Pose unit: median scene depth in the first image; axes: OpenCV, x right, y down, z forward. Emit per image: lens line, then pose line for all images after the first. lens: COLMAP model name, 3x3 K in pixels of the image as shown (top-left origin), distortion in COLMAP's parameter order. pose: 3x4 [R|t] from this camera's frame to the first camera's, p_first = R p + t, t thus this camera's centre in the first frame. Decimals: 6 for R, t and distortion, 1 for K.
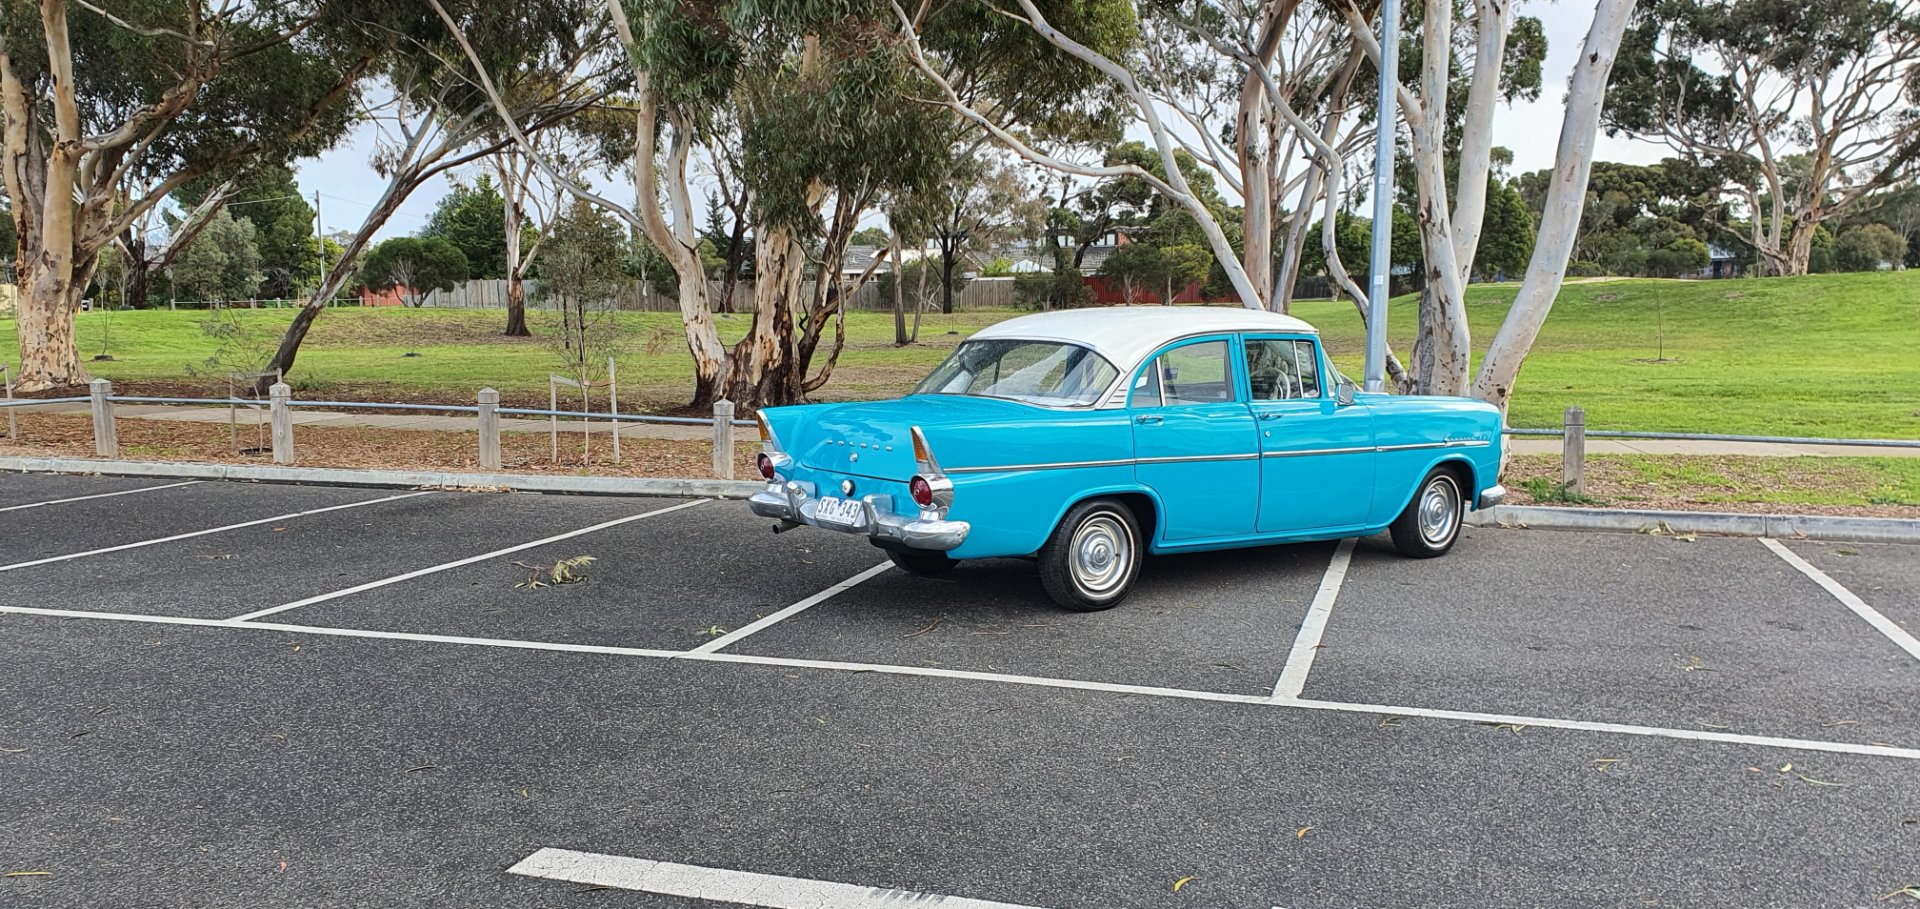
lens RADIAL K [[1523.1, 0, 957.6], [0, 1523.1, 487.0], [0, 0, 1]] dist [0.045447, -0.045206]
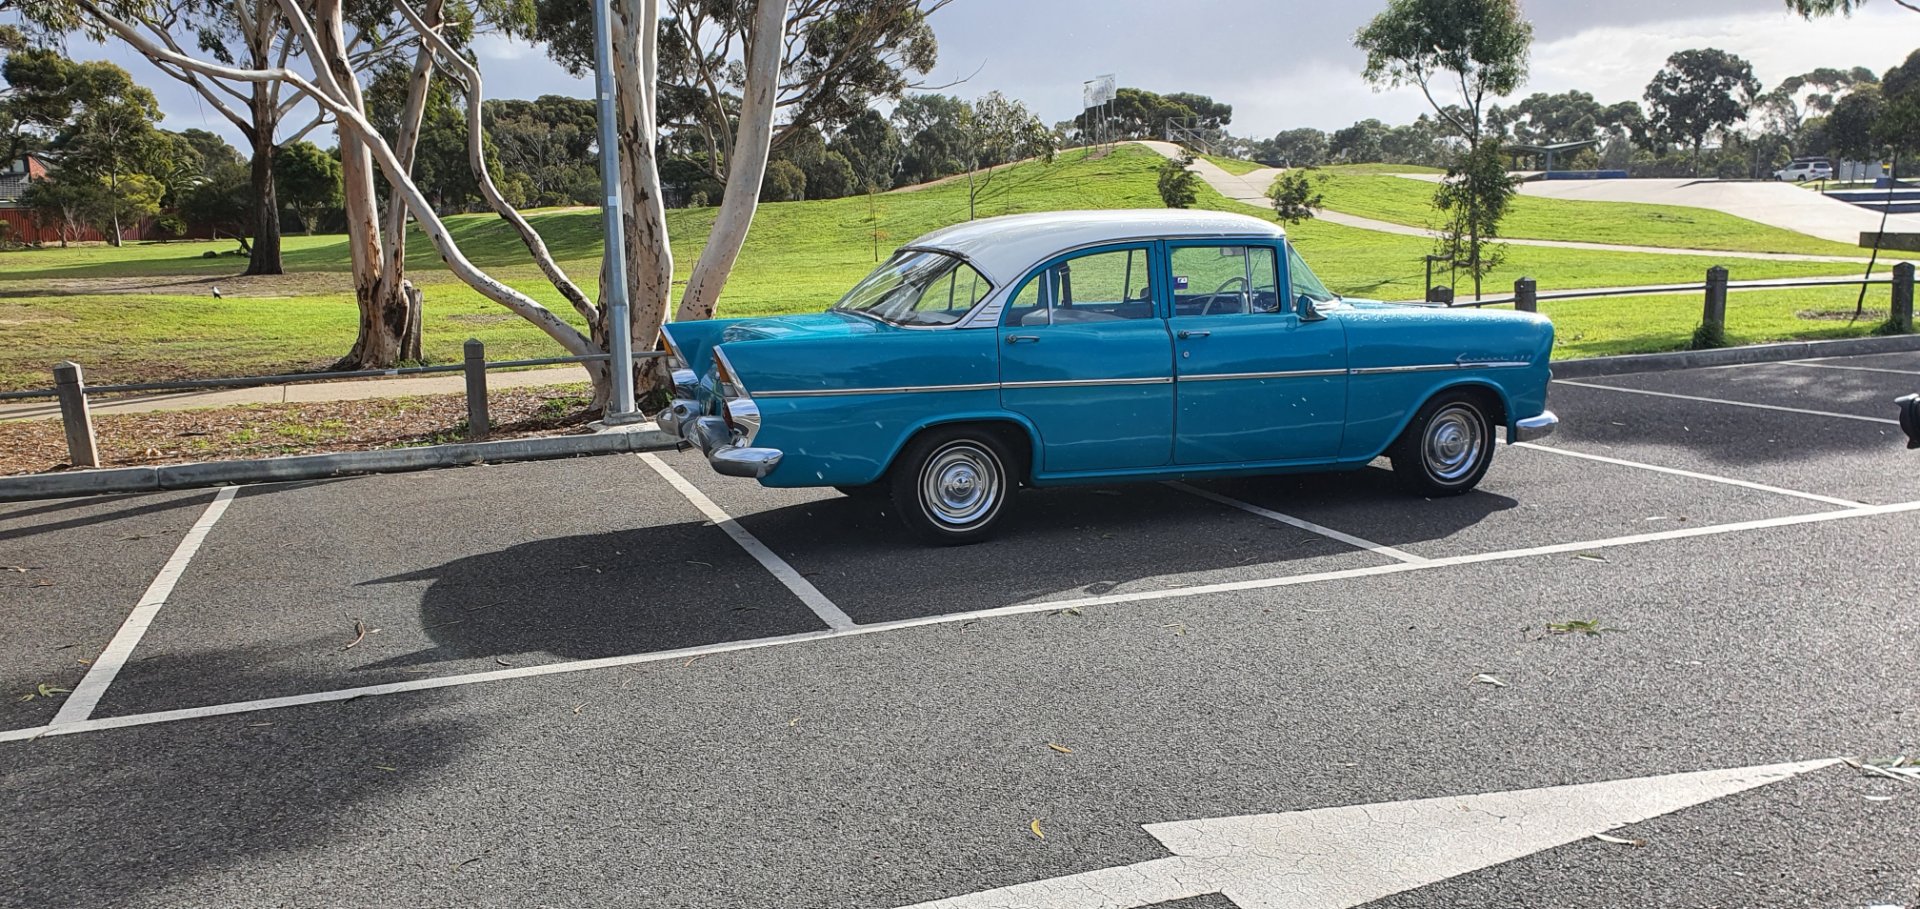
lens RADIAL K [[1523.1, 0, 969.5], [0, 1523.1, 472.5], [0, 0, 1]] dist [0.045447, -0.045206]
pose [[0.784547, -0.119830, 0.608381, -0.115053], [0.099648, 0.992762, 0.067037, -0.006203], [-0.612011, 0.008030, 0.790809, 0.077333]]
